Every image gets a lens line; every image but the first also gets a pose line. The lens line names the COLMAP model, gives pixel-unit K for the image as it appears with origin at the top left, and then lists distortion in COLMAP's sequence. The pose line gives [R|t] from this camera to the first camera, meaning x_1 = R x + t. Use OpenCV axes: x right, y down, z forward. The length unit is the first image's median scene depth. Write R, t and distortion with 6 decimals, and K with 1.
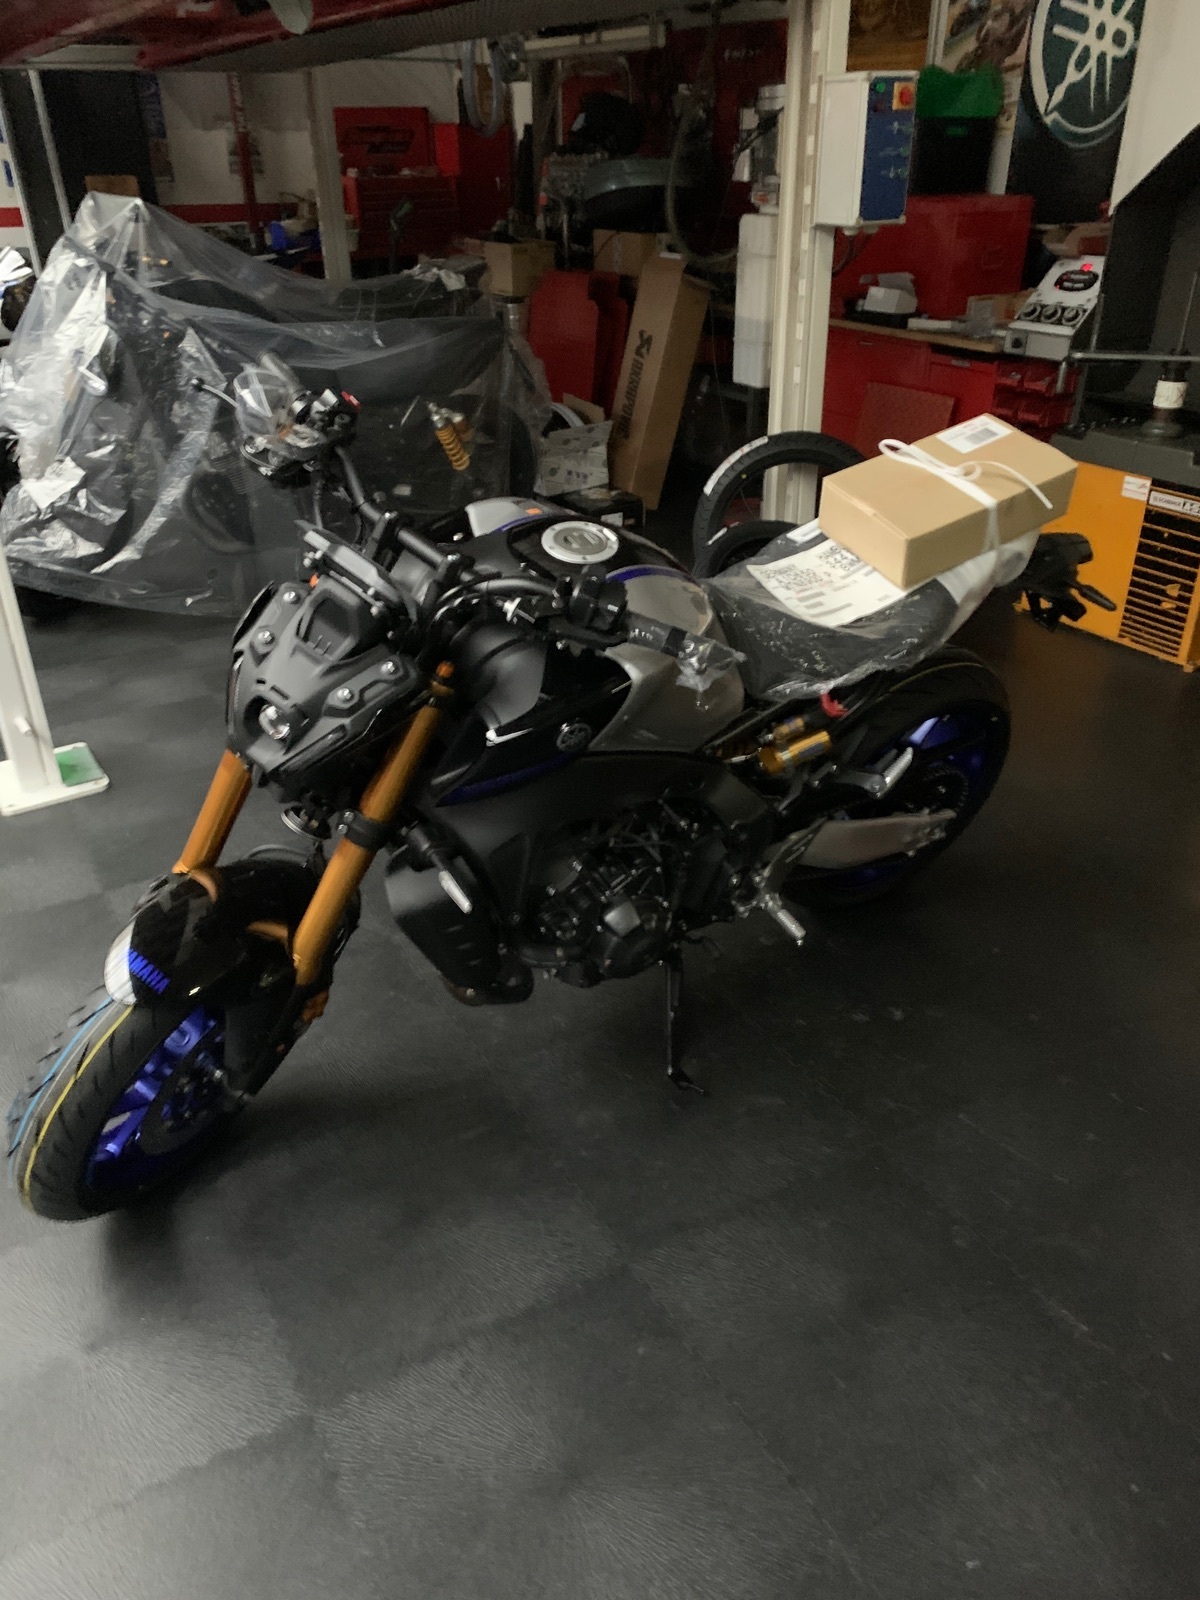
lens RADIAL K [[1222.5, 0, 599.1], [0, 1222.5, 782.6], [0, 0, 1]] dist [0.017999, -0.009482]
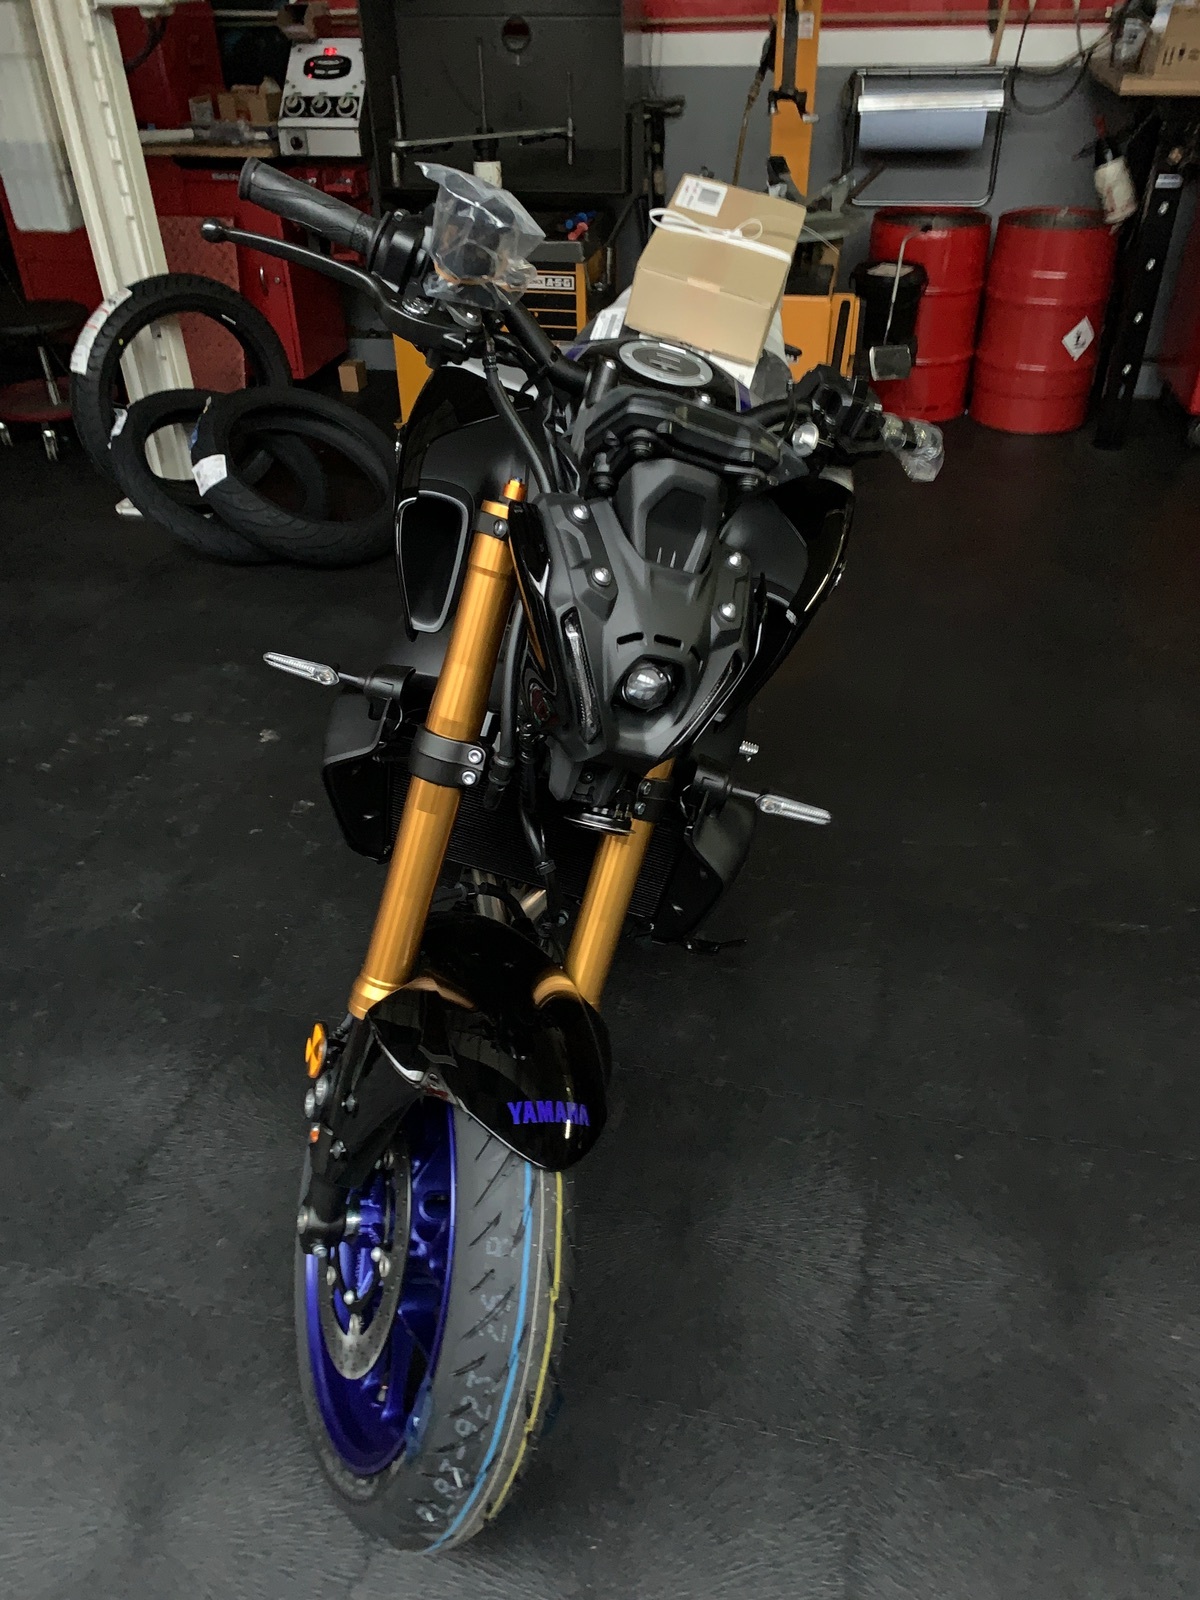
lens RADIAL K [[1222.5, 0, 599.1], [0, 1222.5, 782.6], [0, 0, 1]] dist [0.017999, -0.009482]
pose [[0.674728, -0.419373, 0.607345, -0.274503], [0.349159, 0.906351, 0.237940, -0.066281], [-0.650254, 0.051515, 0.757969, 0.187097]]
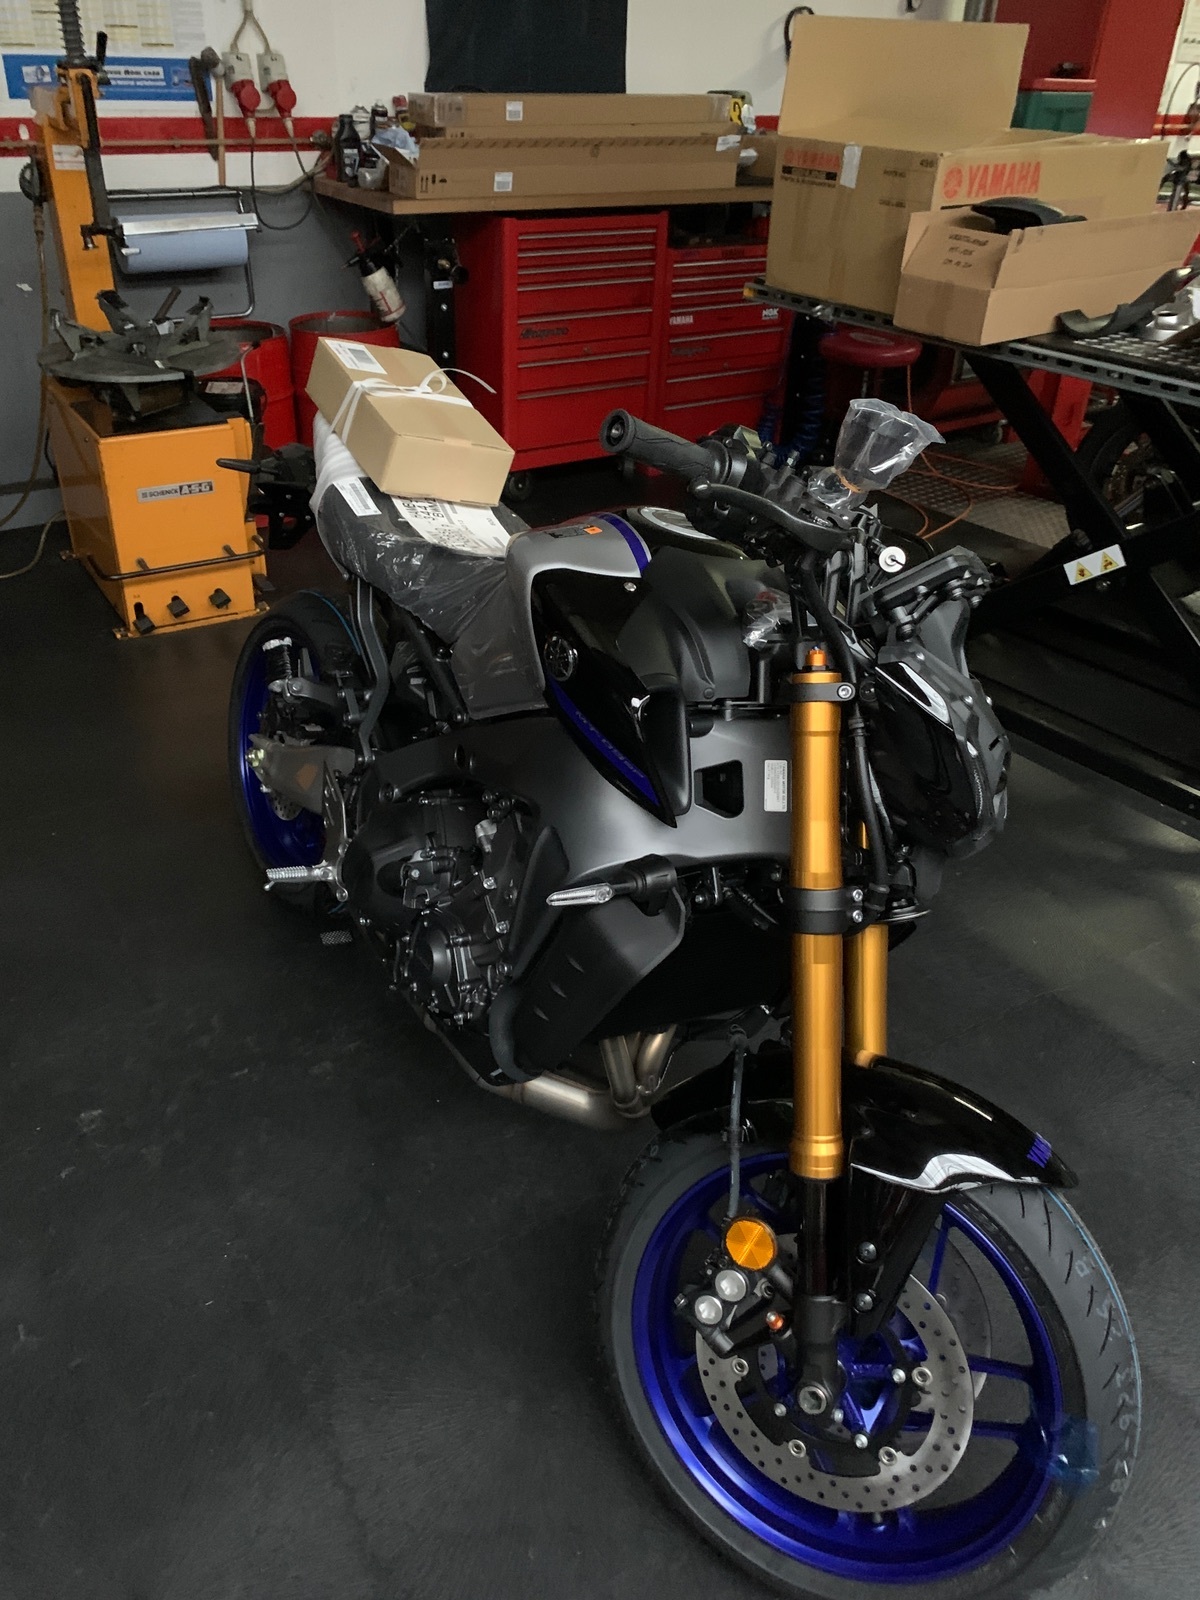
lens RADIAL K [[1222.5, 0, 599.1], [0, 1222.5, 782.6], [0, 0, 1]] dist [0.017999, -0.009482]
pose [[-0.006080, -0.510891, 0.859624, -0.370331], [0.438639, 0.771161, 0.461418, -0.207860], [-0.898643, 0.379870, 0.219408, 0.399952]]
